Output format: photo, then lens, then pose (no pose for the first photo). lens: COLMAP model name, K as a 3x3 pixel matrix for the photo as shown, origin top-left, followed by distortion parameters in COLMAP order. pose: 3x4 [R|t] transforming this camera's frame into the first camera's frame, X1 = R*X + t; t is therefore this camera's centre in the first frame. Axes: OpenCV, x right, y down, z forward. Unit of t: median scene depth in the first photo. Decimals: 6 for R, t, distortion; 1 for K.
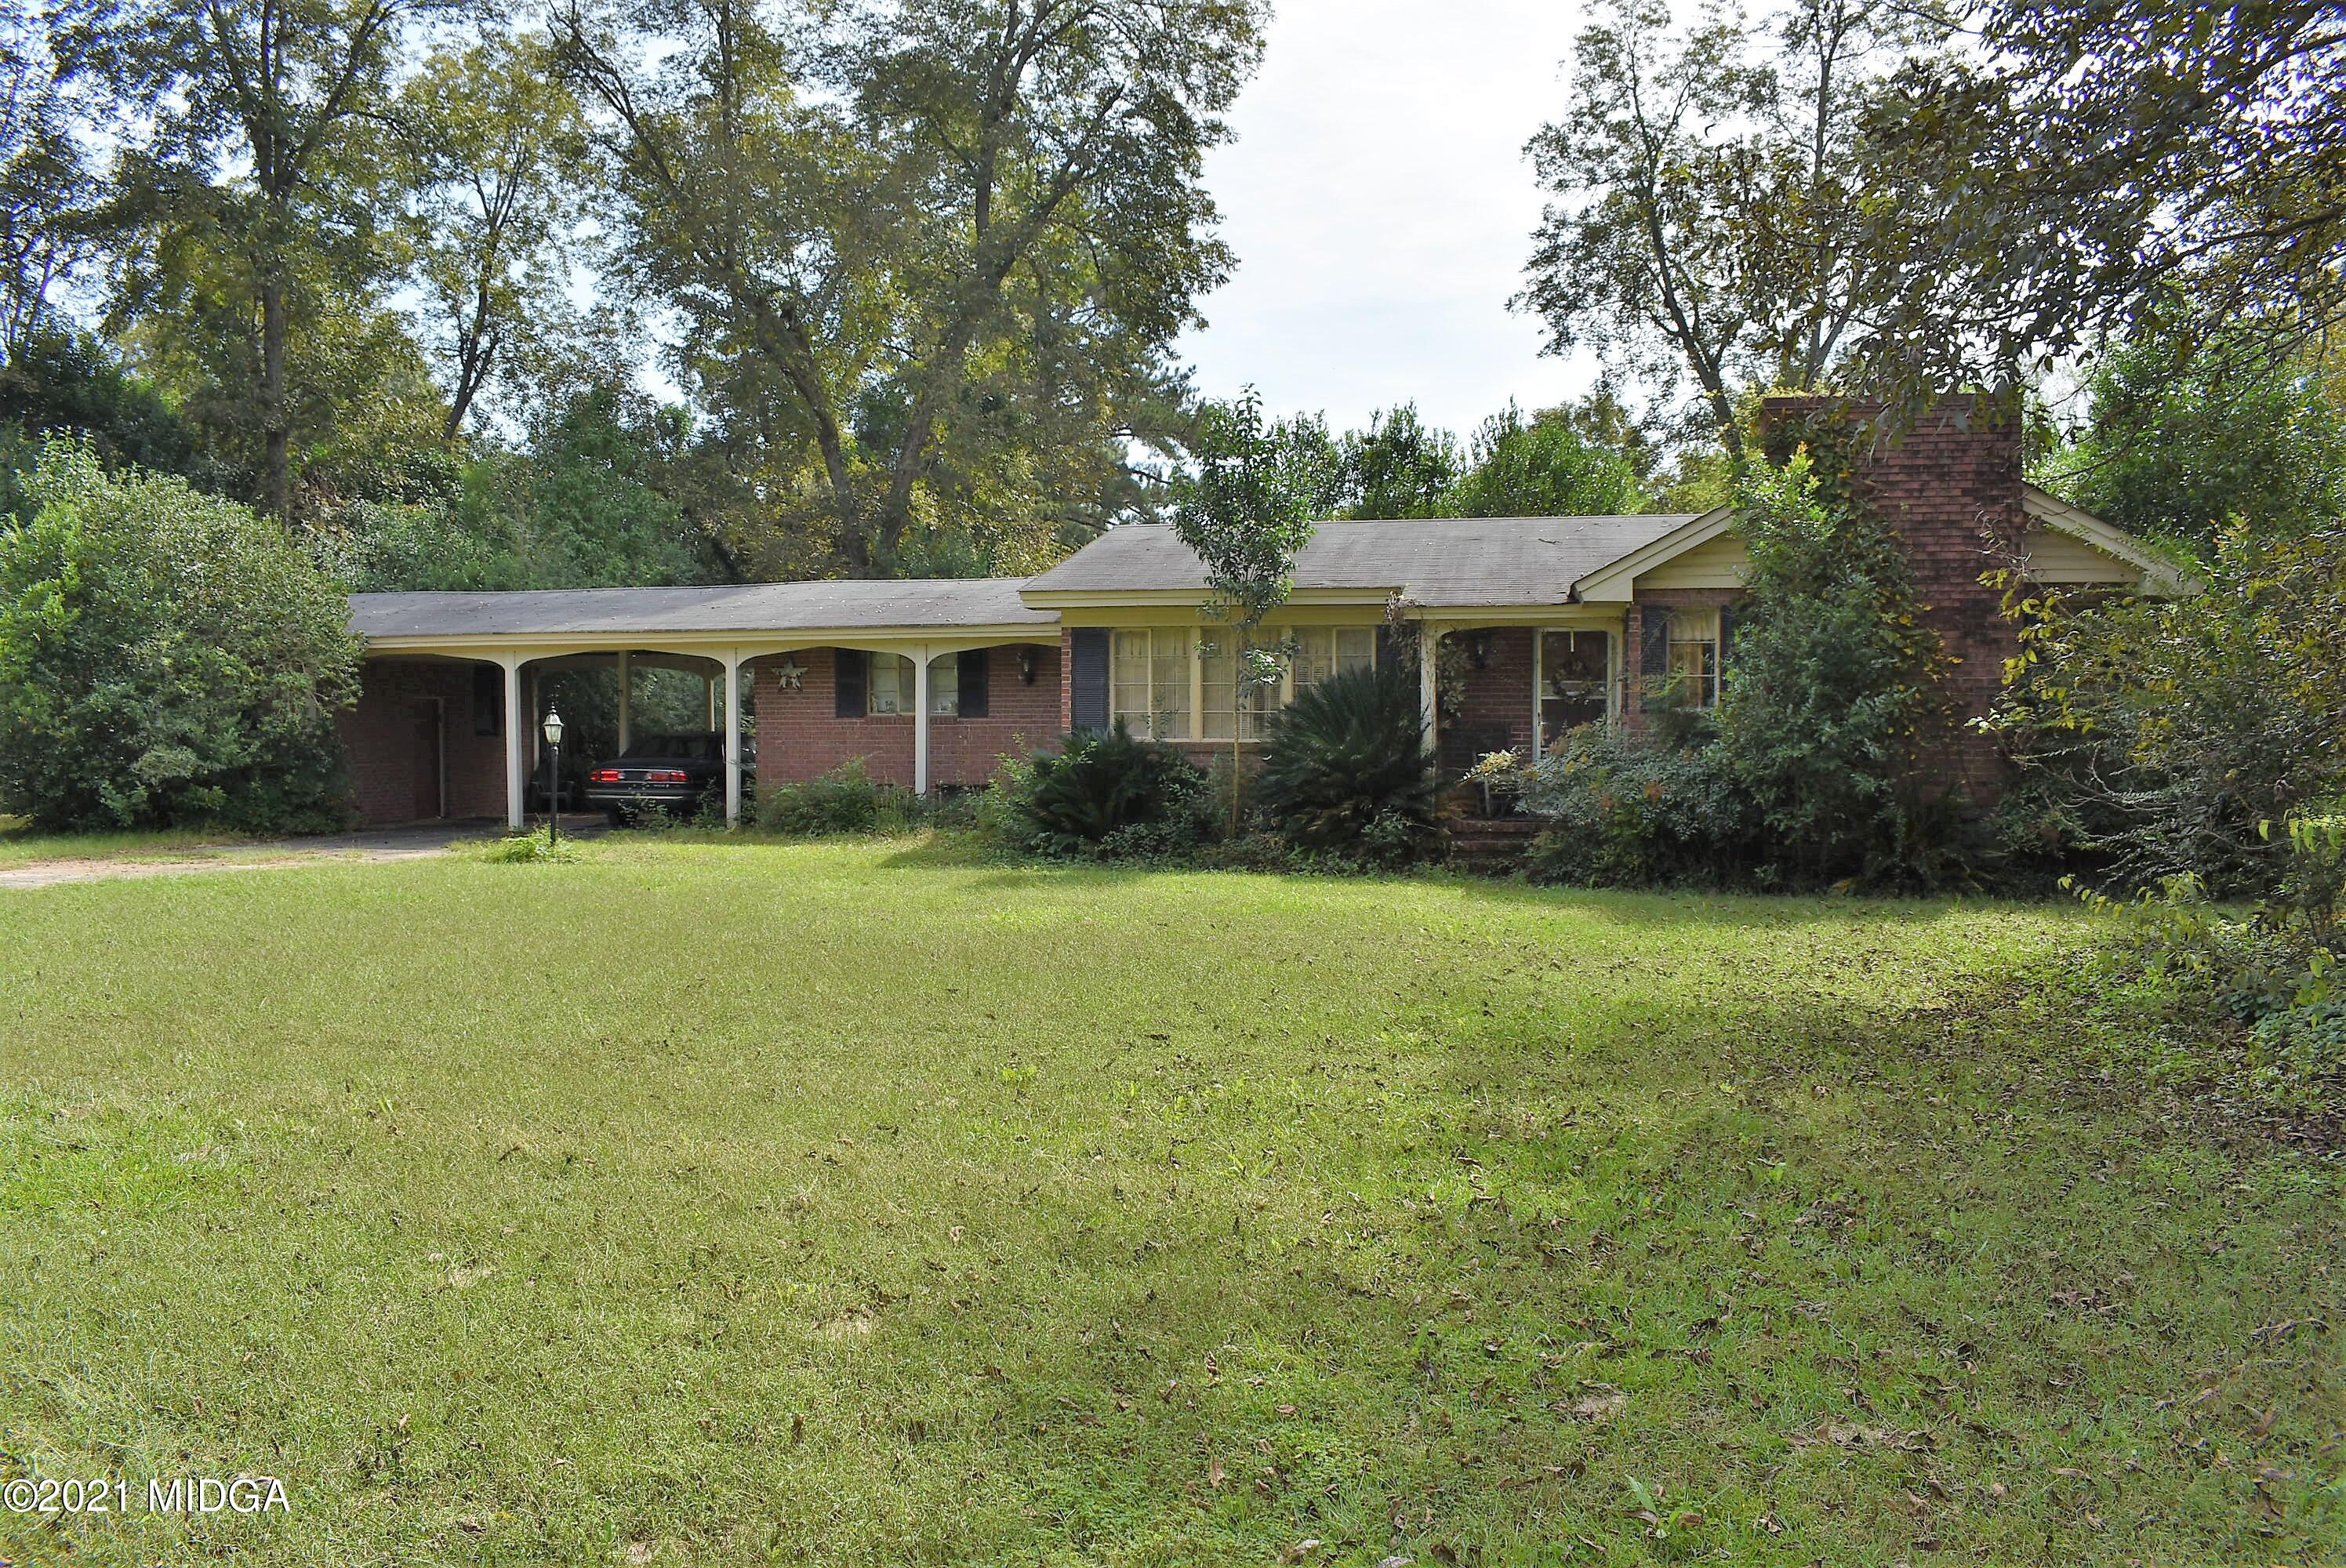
lens RADIAL K [[1837.9, 0, 1150.5], [0, 1837.9, 749.9], [0, 0, 1]] dist [-0.097308, 0.016485]
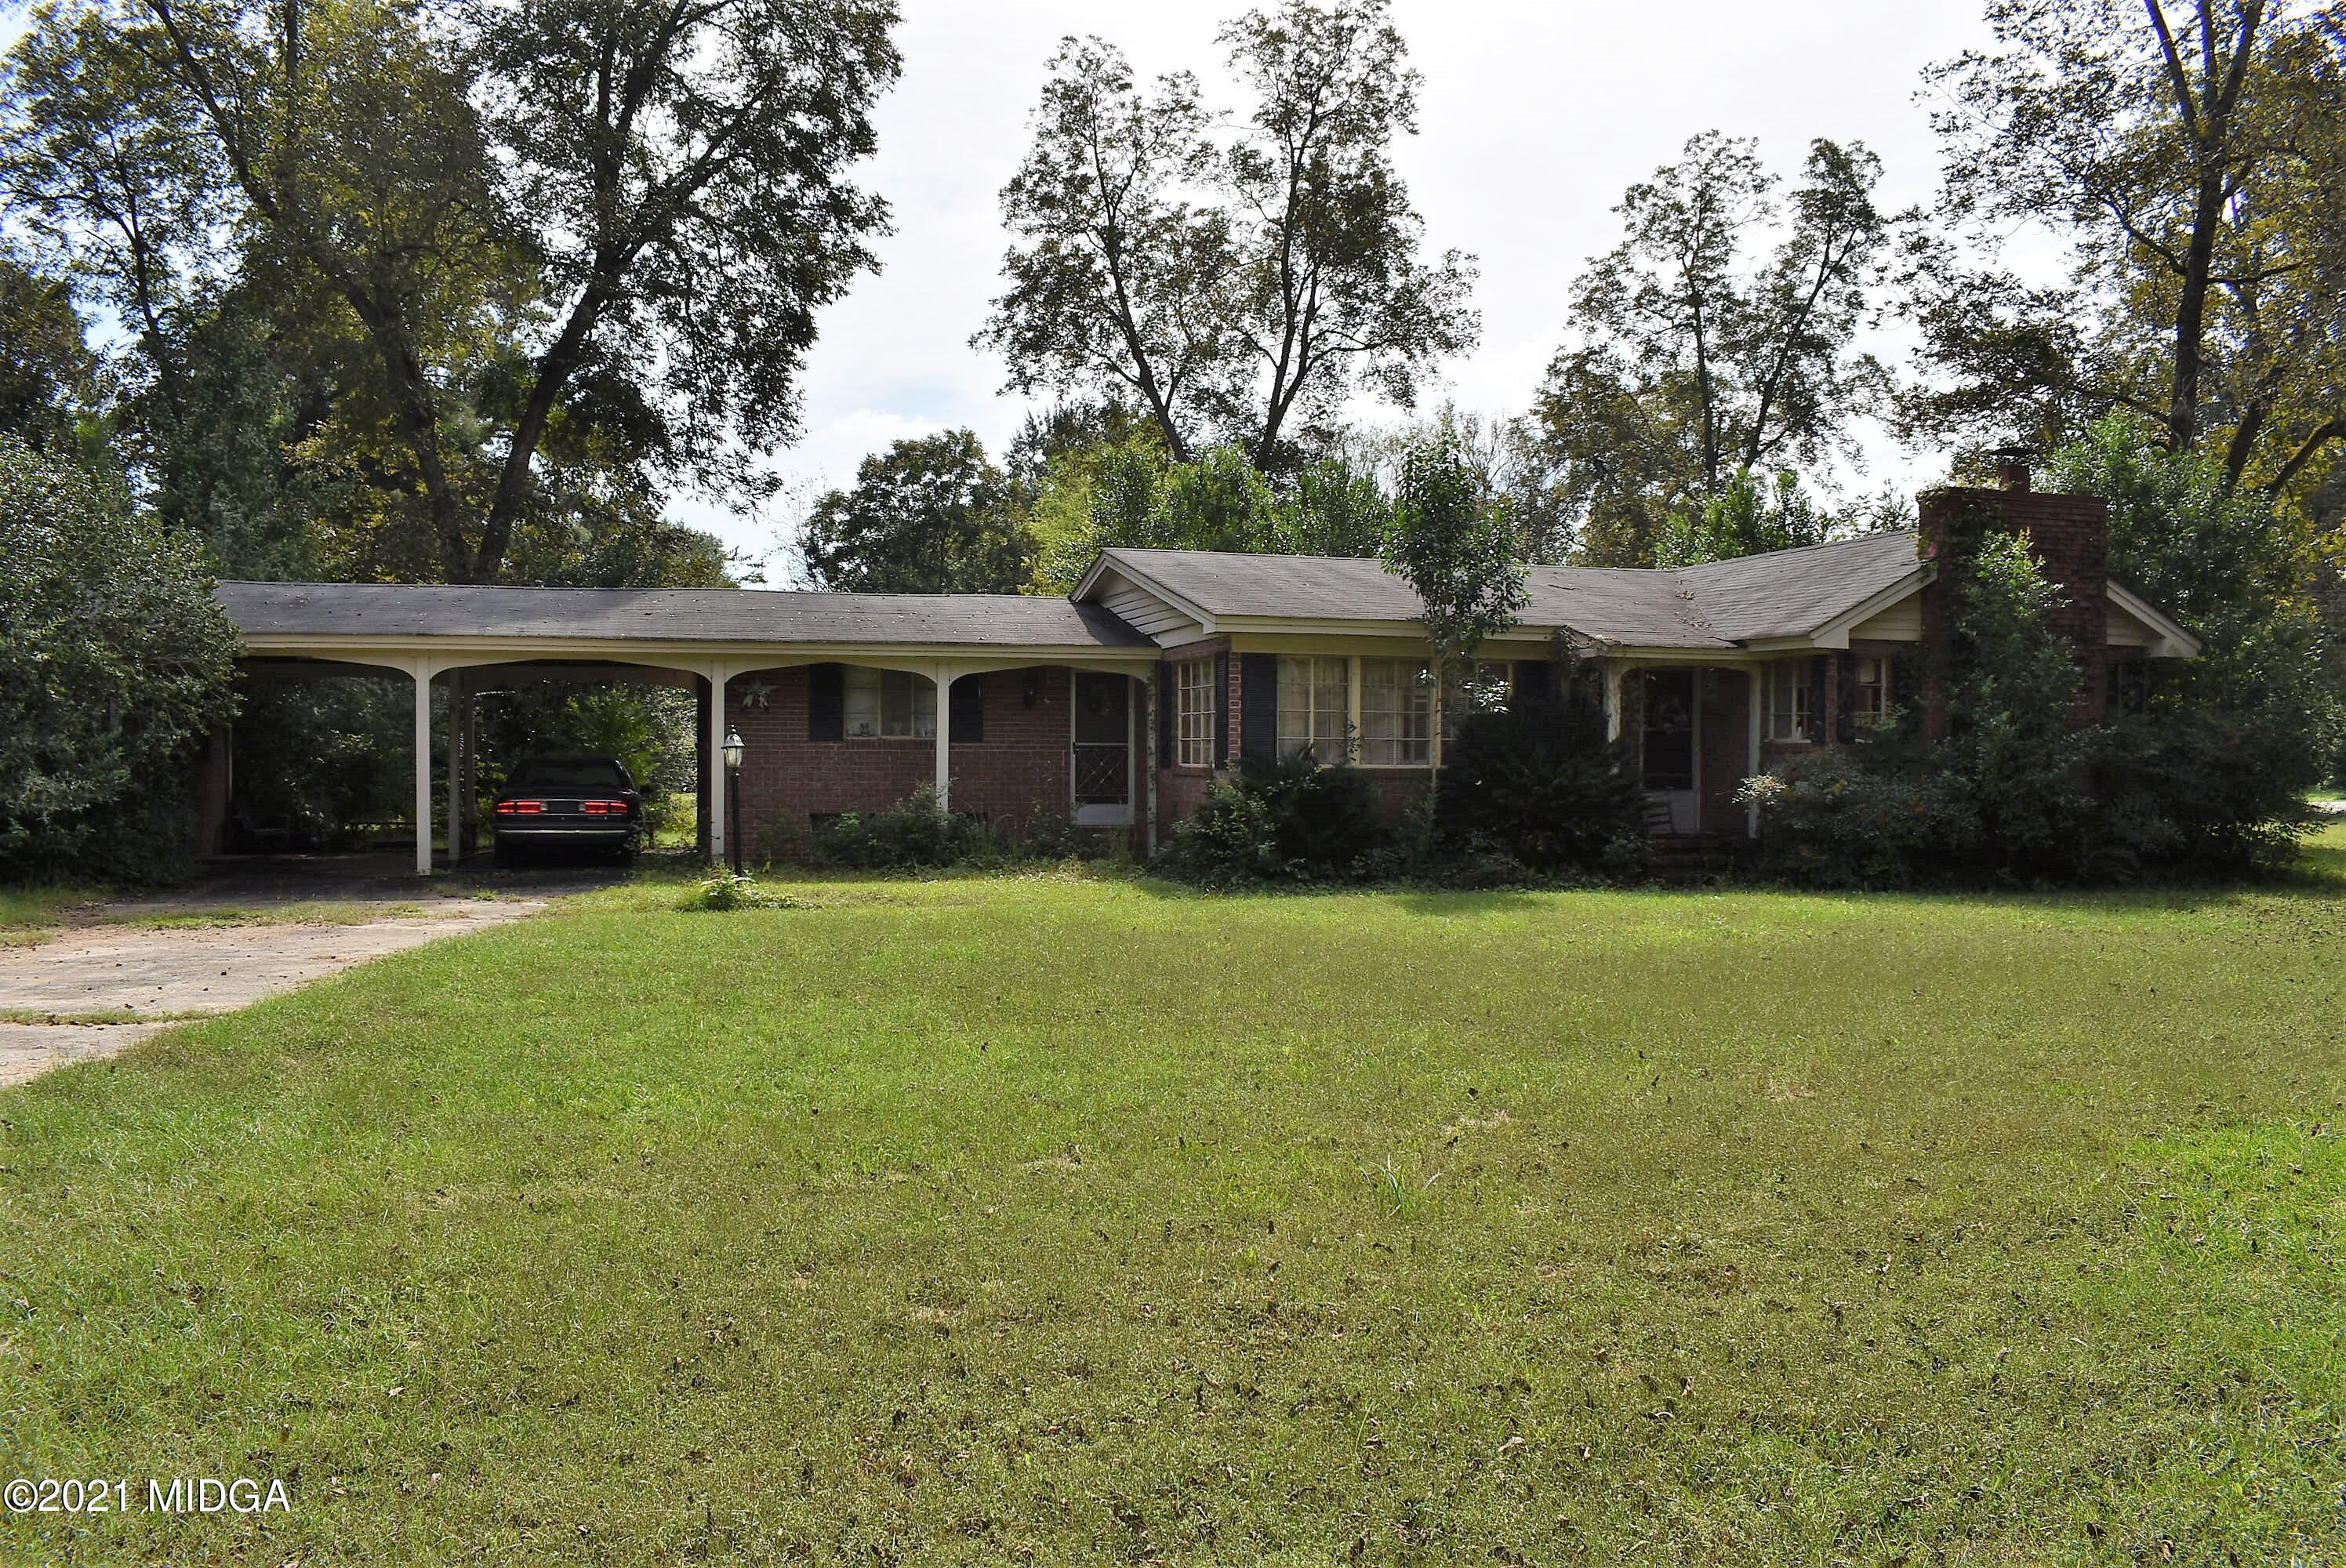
lens RADIAL K [[1837.9, 0, 1150.5], [0, 1837.9, 749.9], [0, 0, 1]] dist [-0.097308, 0.016485]
pose [[0.878147, 0.006745, 0.478344, -0.469455], [-0.001141, 0.999927, -0.012005, -0.002499], [-0.478390, 0.009996, 0.878091, 0.119833]]
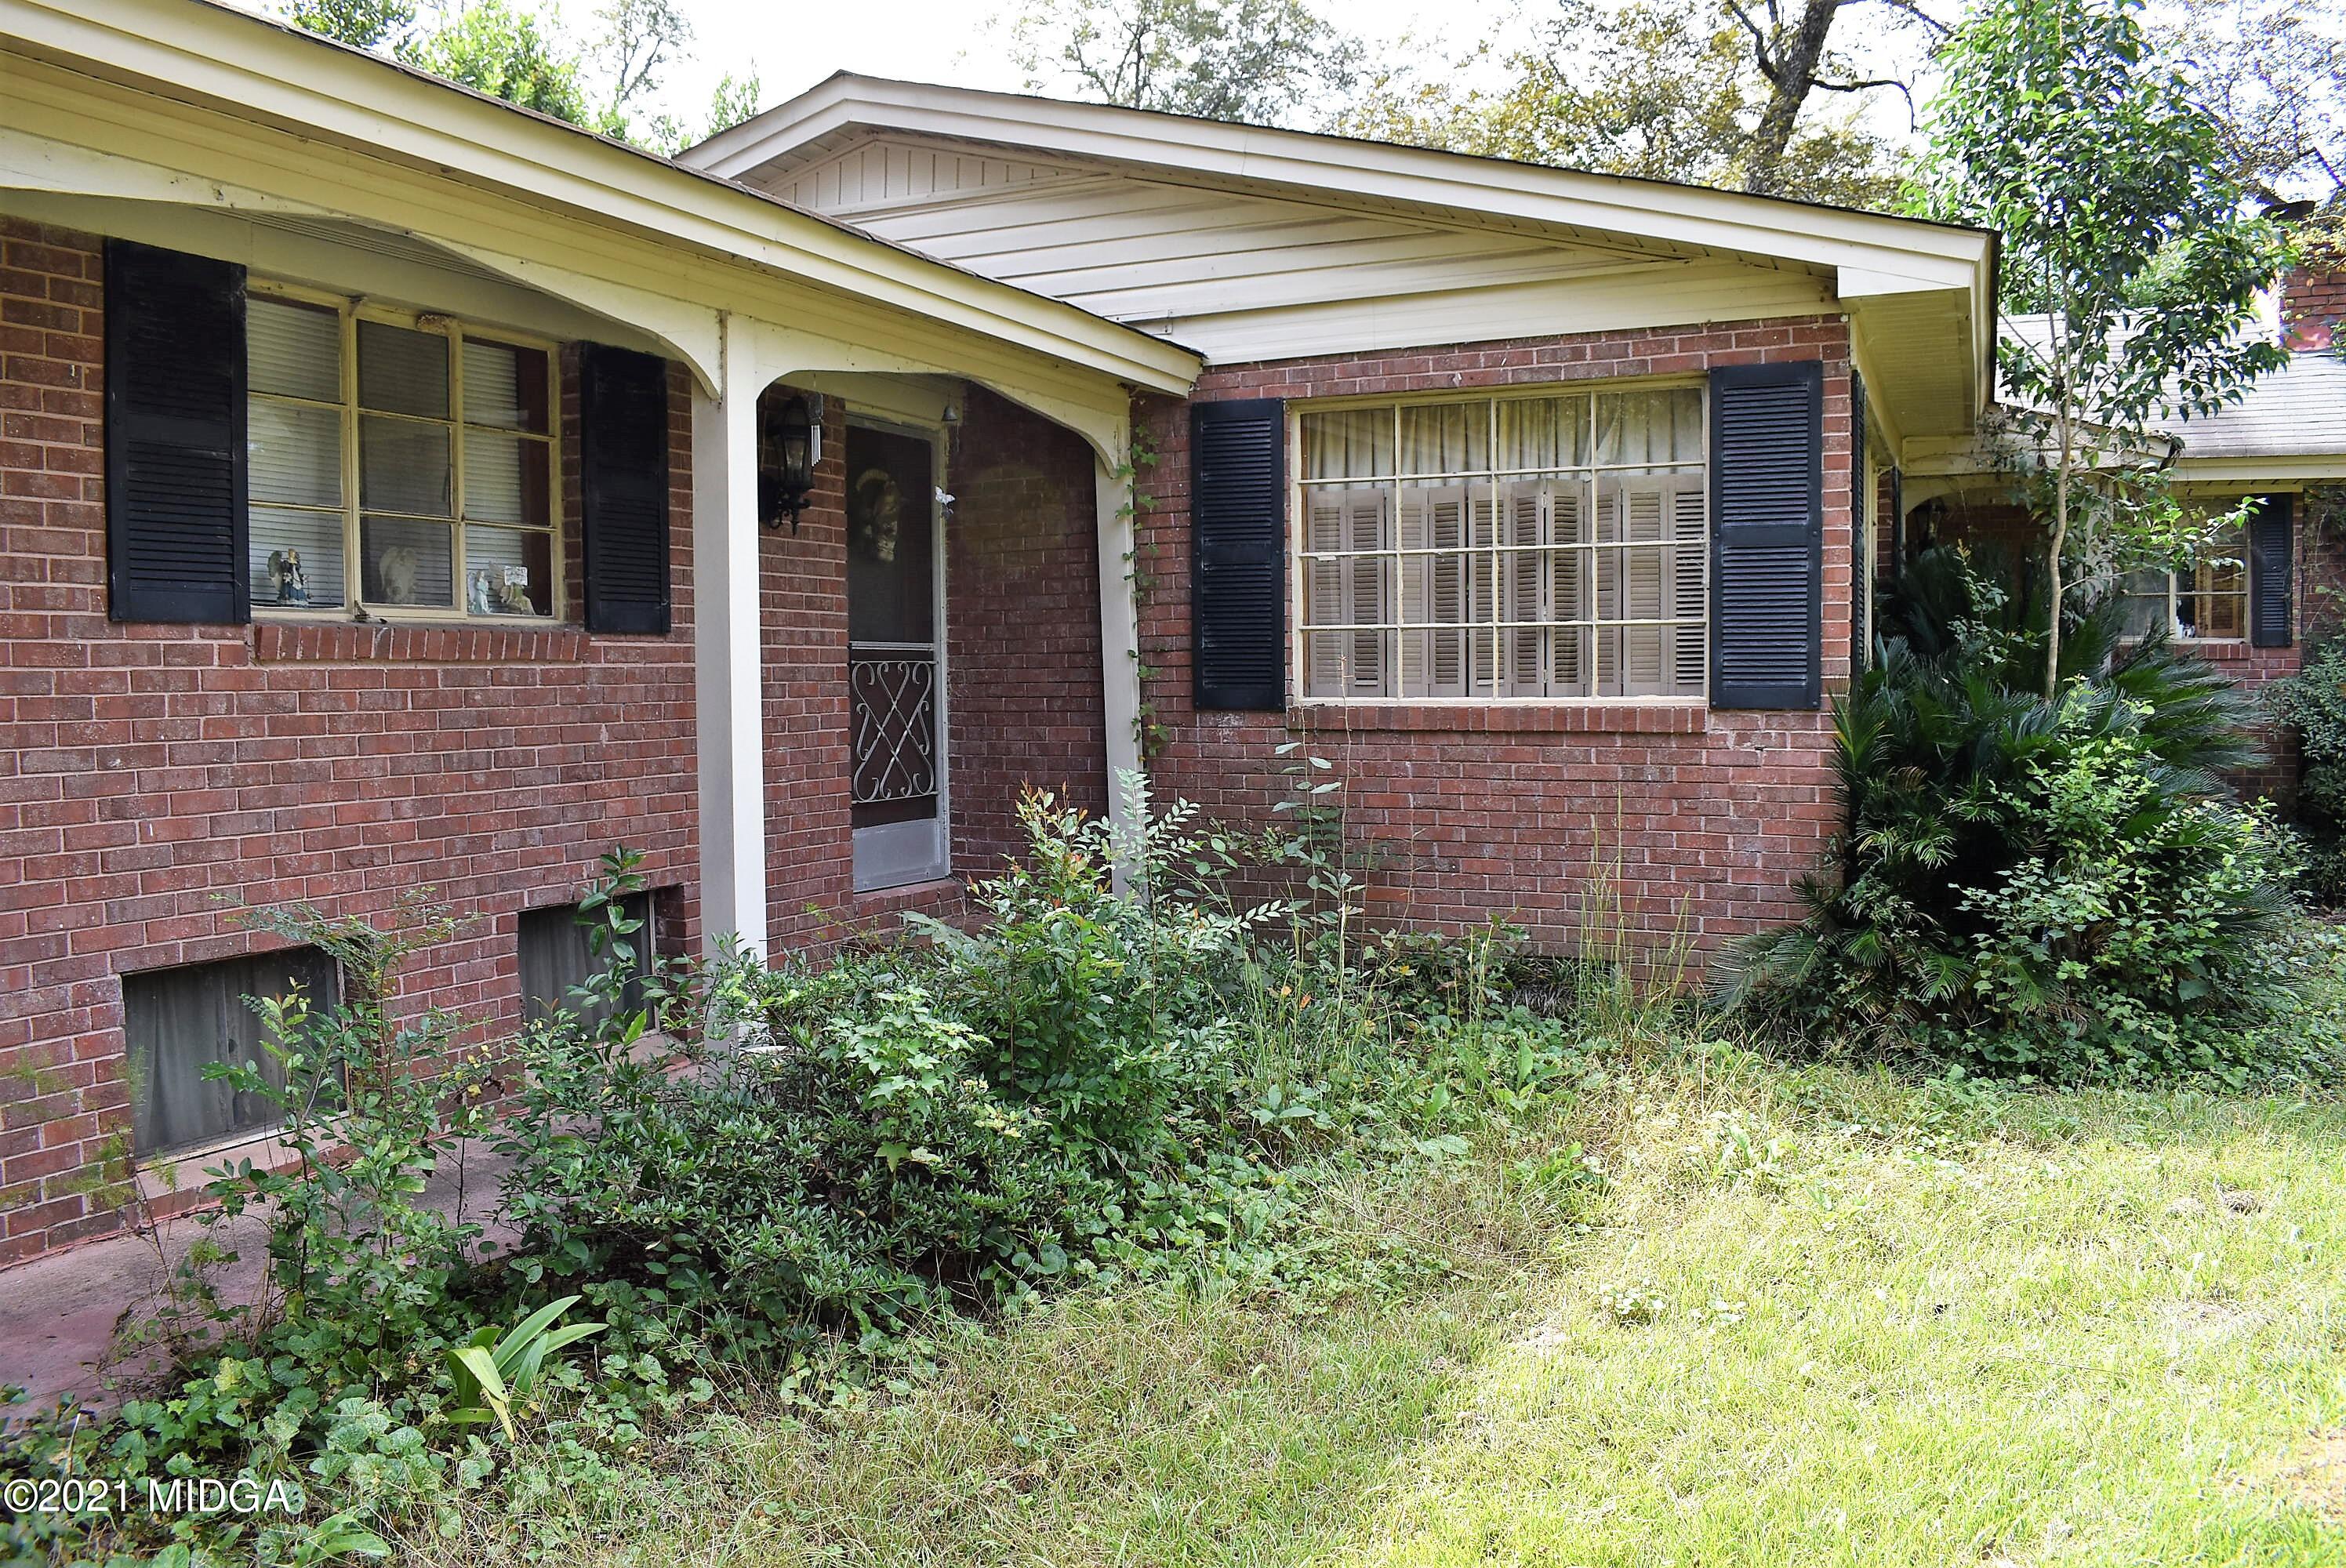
lens RADIAL K [[1837.9, 0, 1150.5], [0, 1837.9, 749.9], [0, 0, 1]] dist [-0.097308, 0.016485]
pose [[0.219928, -0.039830, 0.974703, -0.333236], [0.016054, 0.999179, 0.037207, -0.009984], [-0.975384, 0.007465, 0.220387, 0.876689]]
